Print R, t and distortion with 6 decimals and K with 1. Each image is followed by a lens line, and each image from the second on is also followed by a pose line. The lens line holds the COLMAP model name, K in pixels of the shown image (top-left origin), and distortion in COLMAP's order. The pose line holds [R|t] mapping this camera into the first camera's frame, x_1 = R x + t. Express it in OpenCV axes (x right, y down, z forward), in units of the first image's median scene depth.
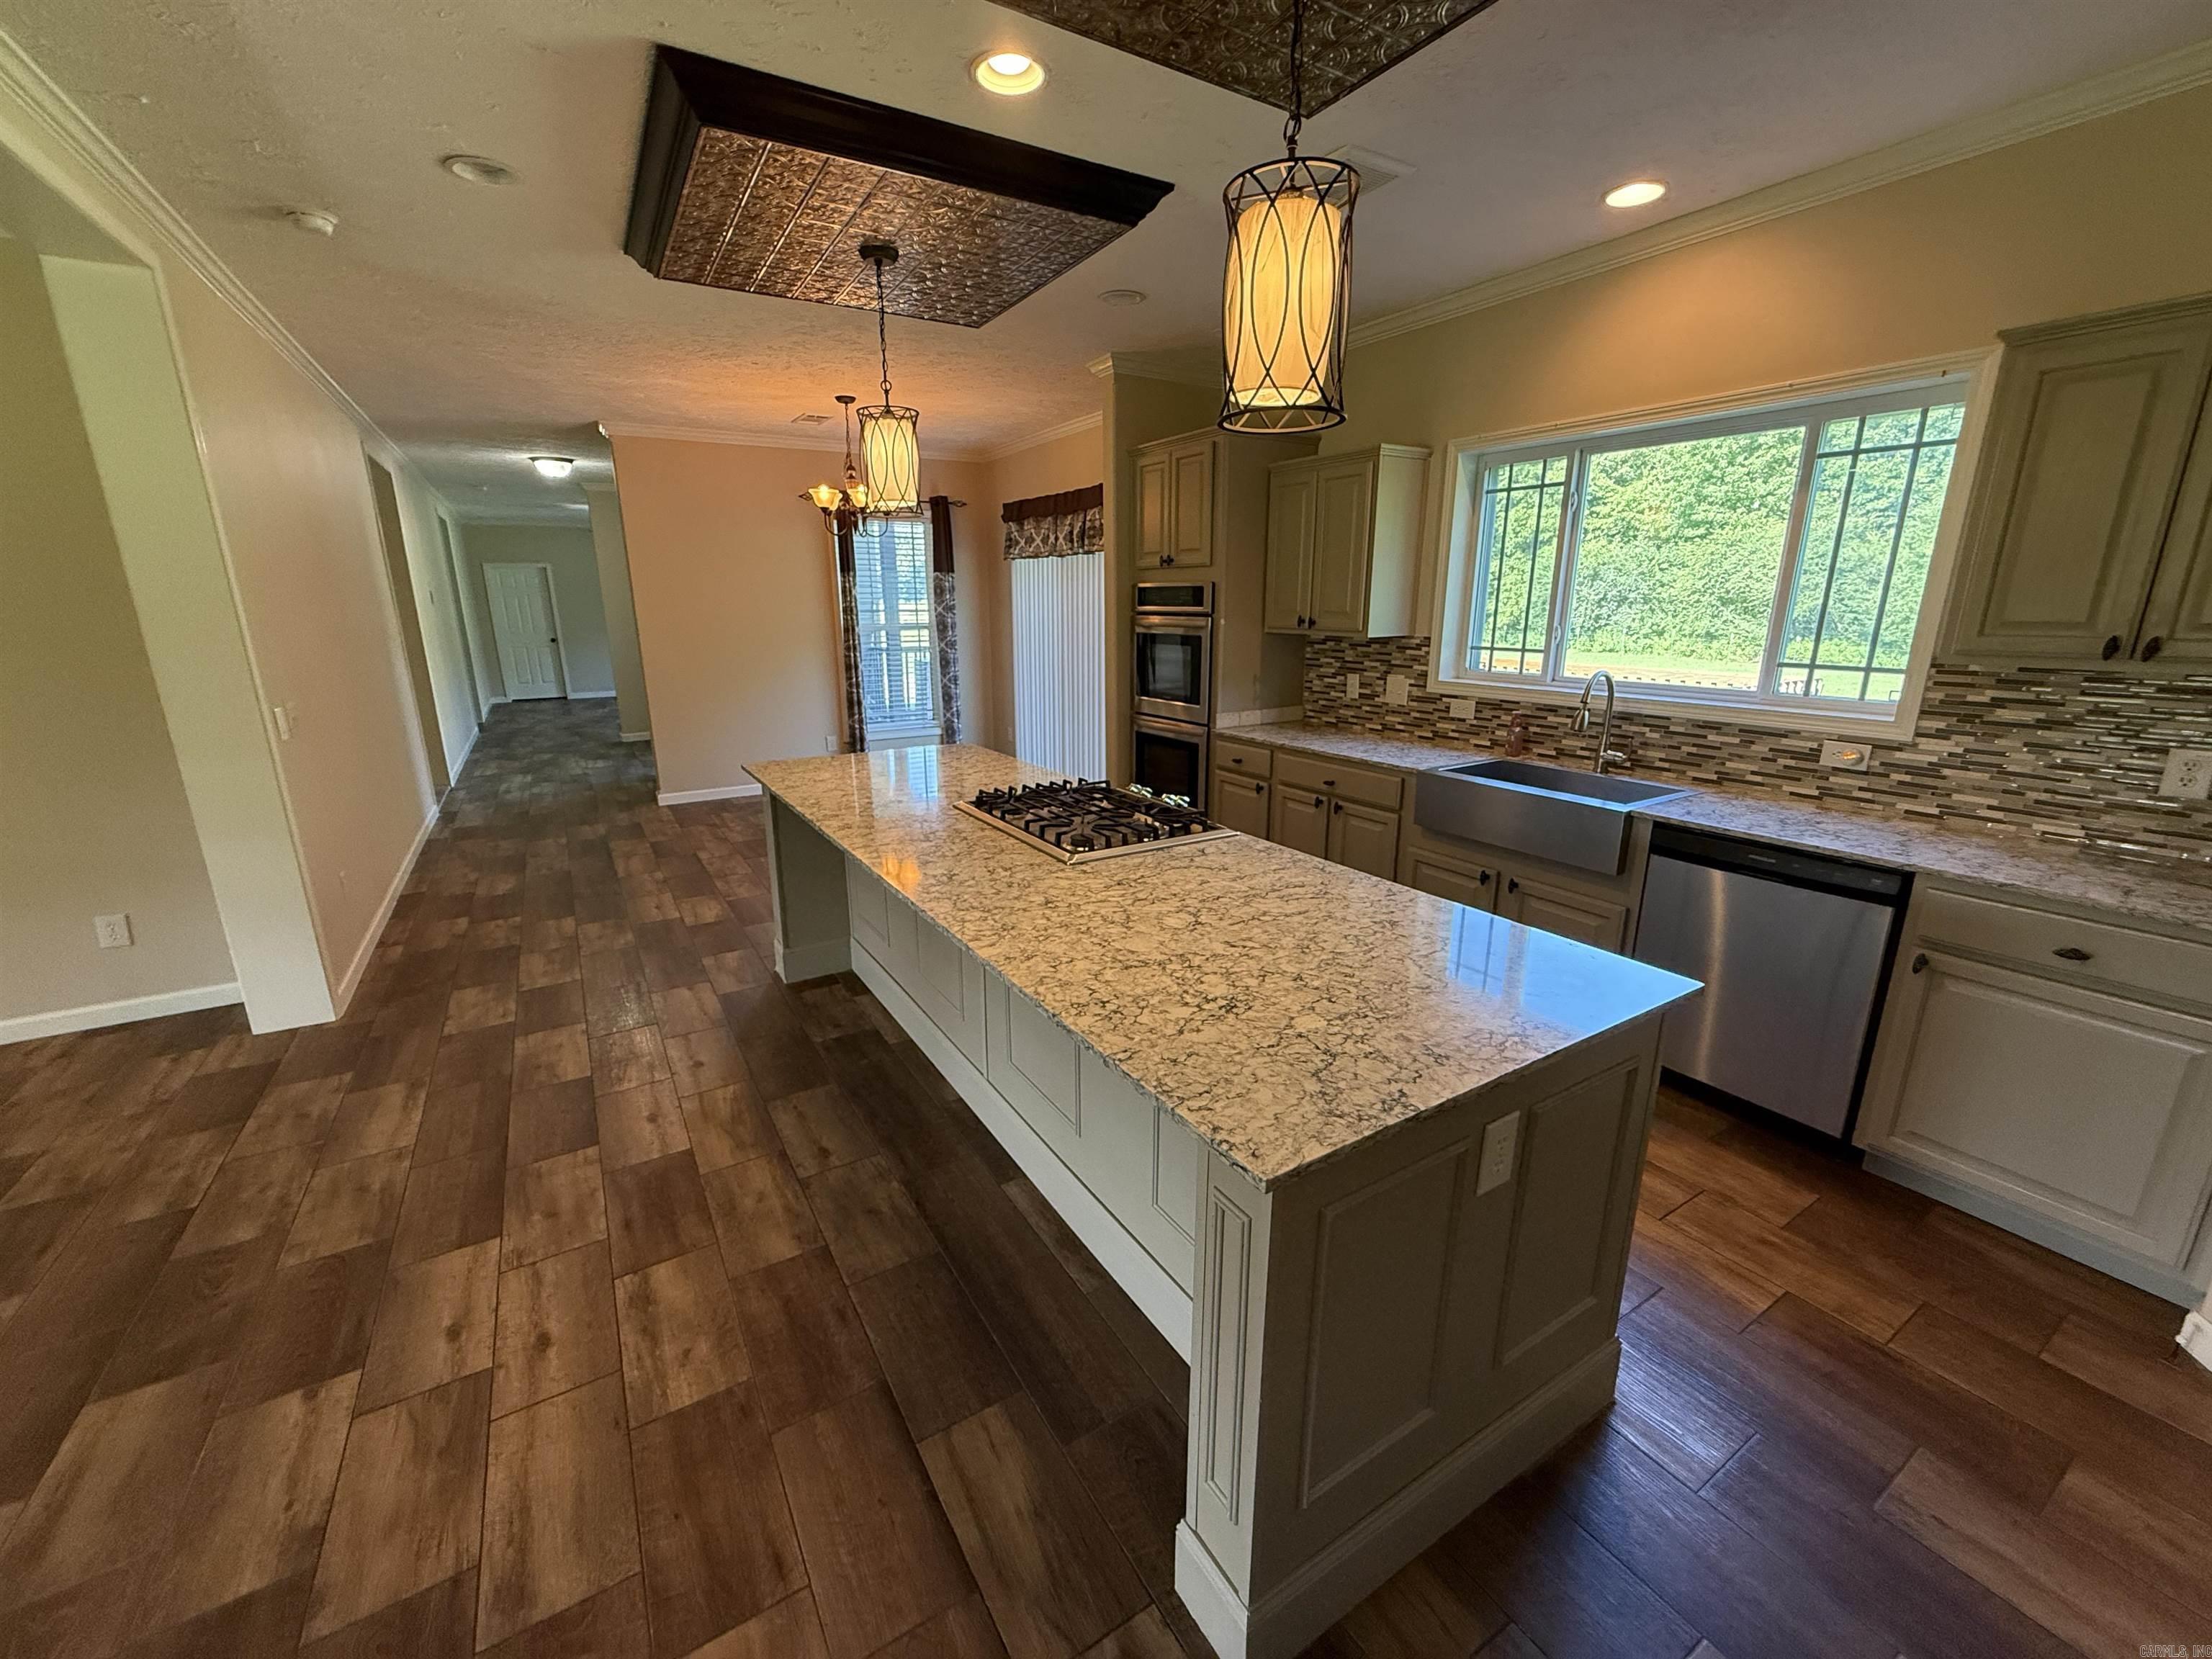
lens RADIAL K [[881.4, 0, 1101.0], [0, 881.4, 832.1], [0, 0, 1]] dist [-0.000255, 0.000351]
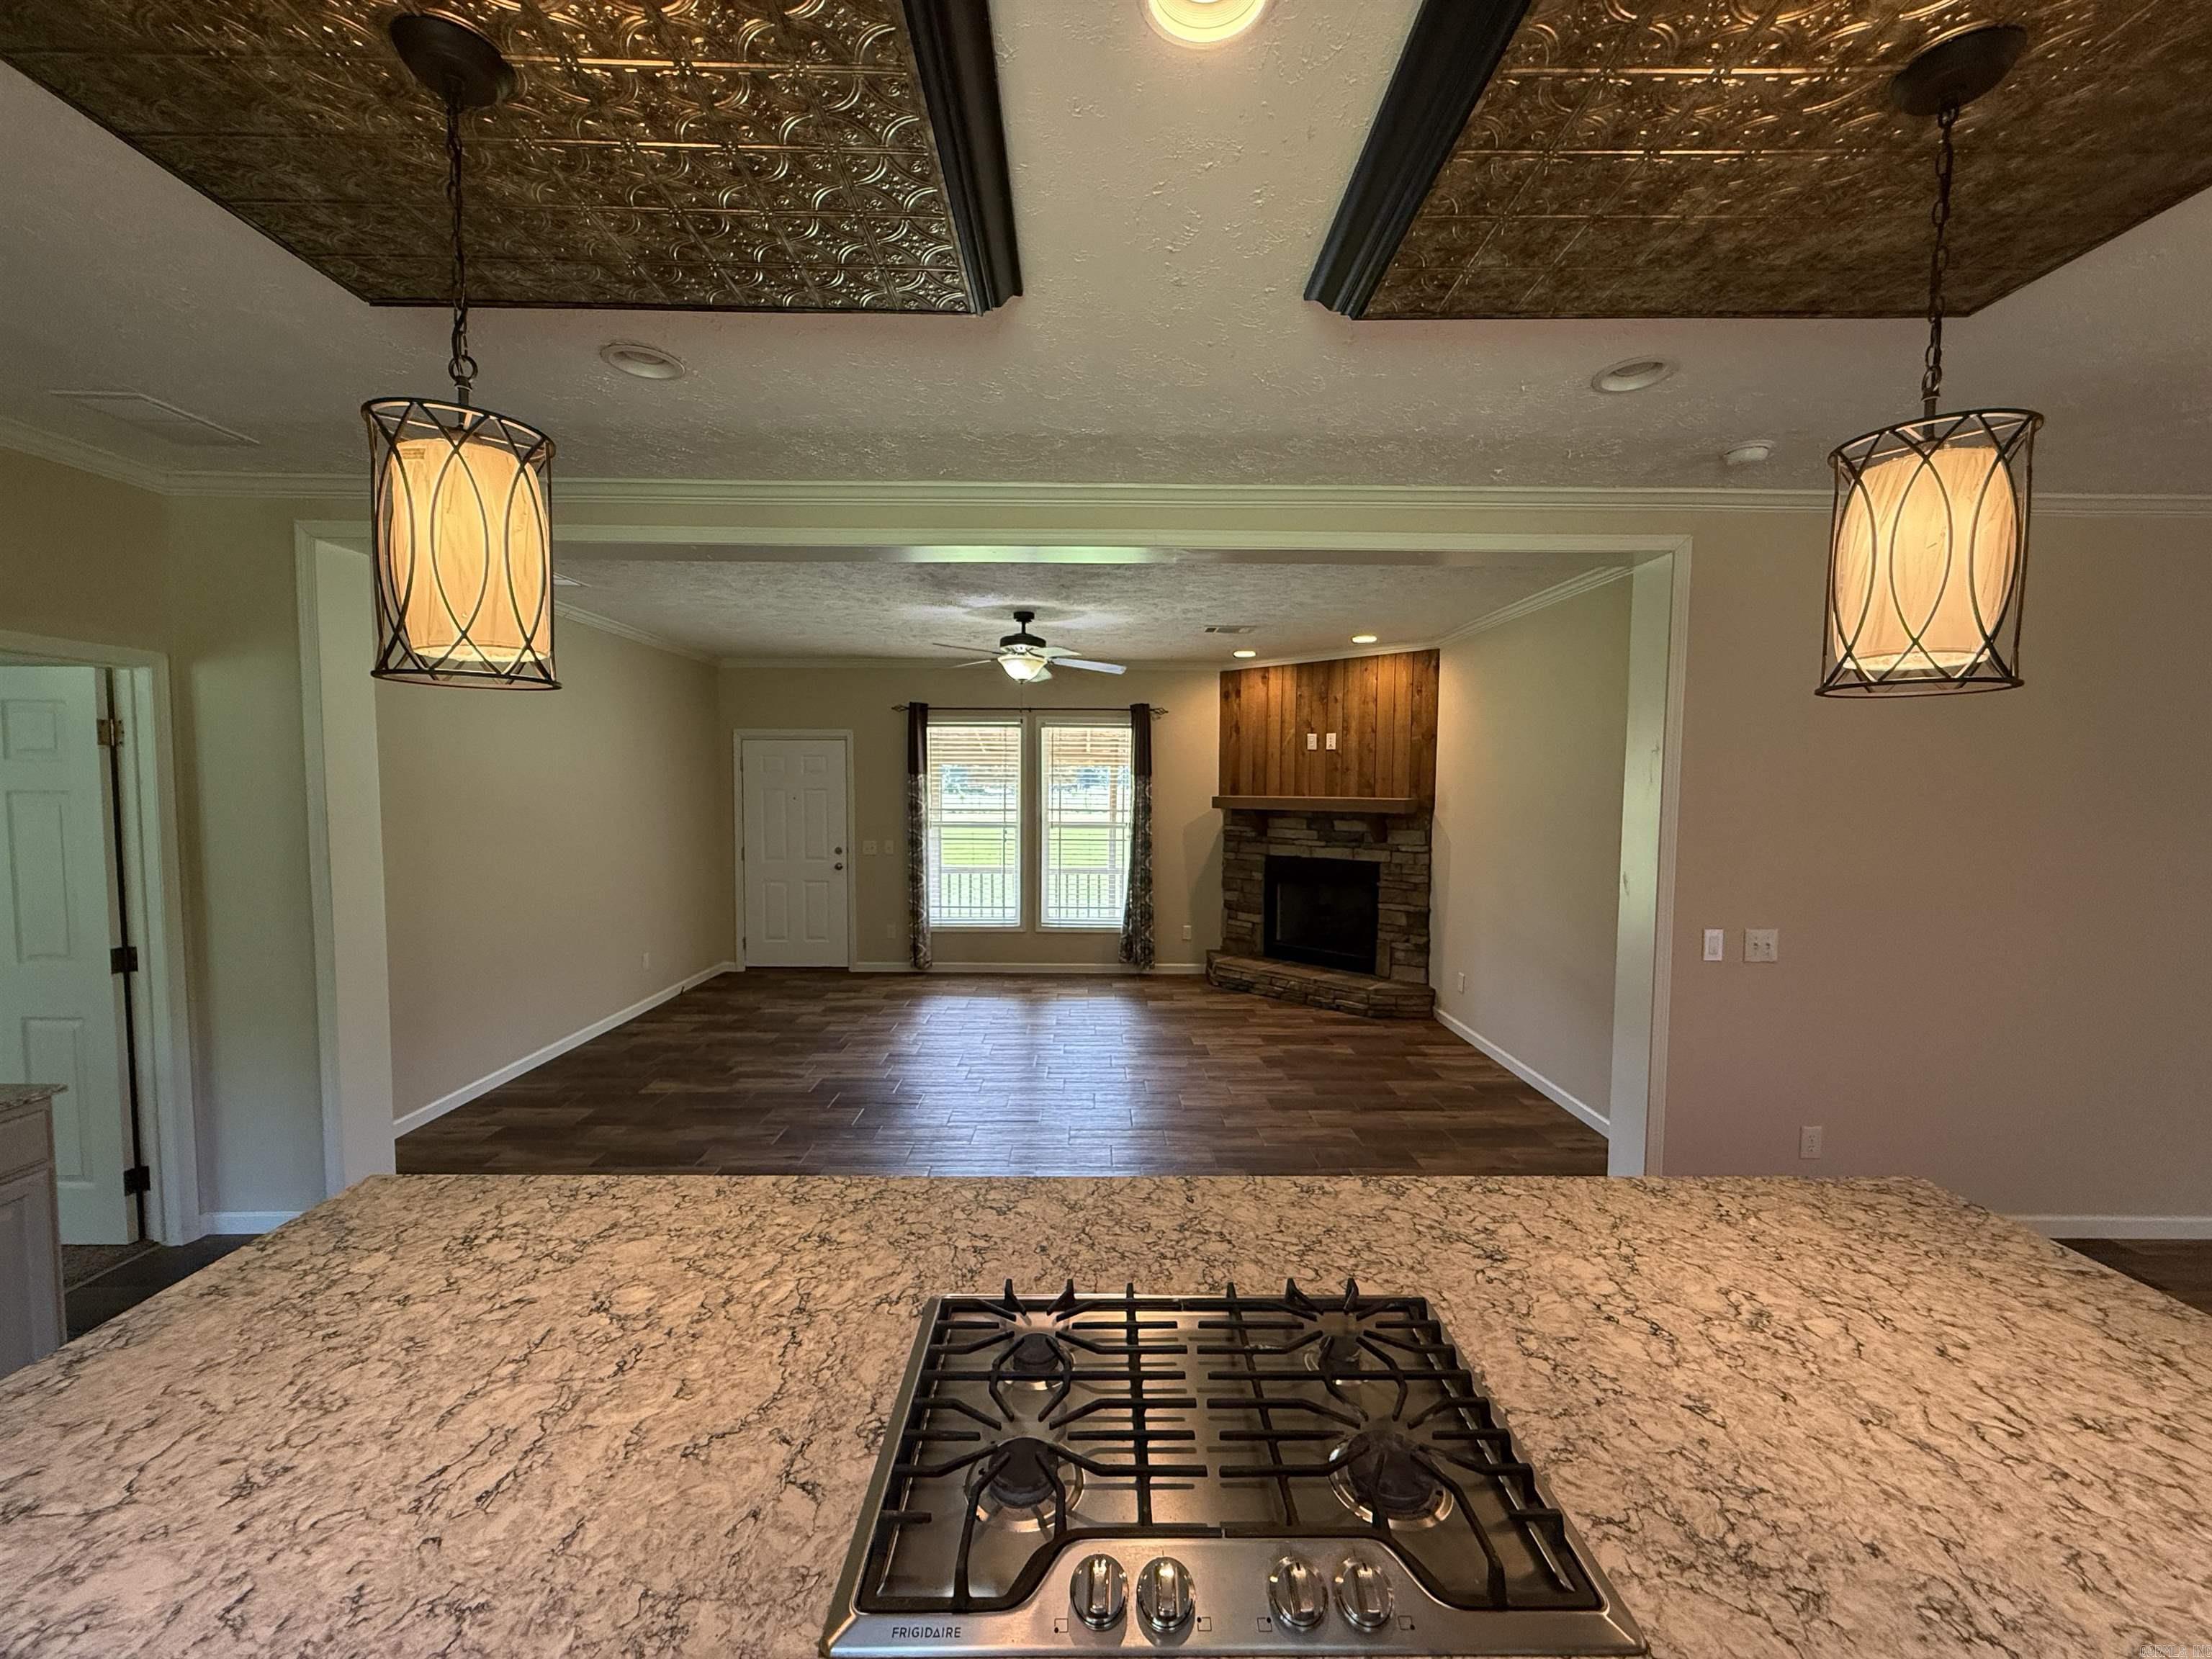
lens RADIAL K [[881.4, 0, 1102.1], [0, 881.4, 830.6], [0, 0, 1]] dist [-0.000255, 0.000351]
pose [[-0.514235, 0.049192, -0.856237, 0.312590], [-0.224498, 0.955824, 0.189741, -0.316671], [0.827746, 0.289795, -0.480475, 0.979329]]
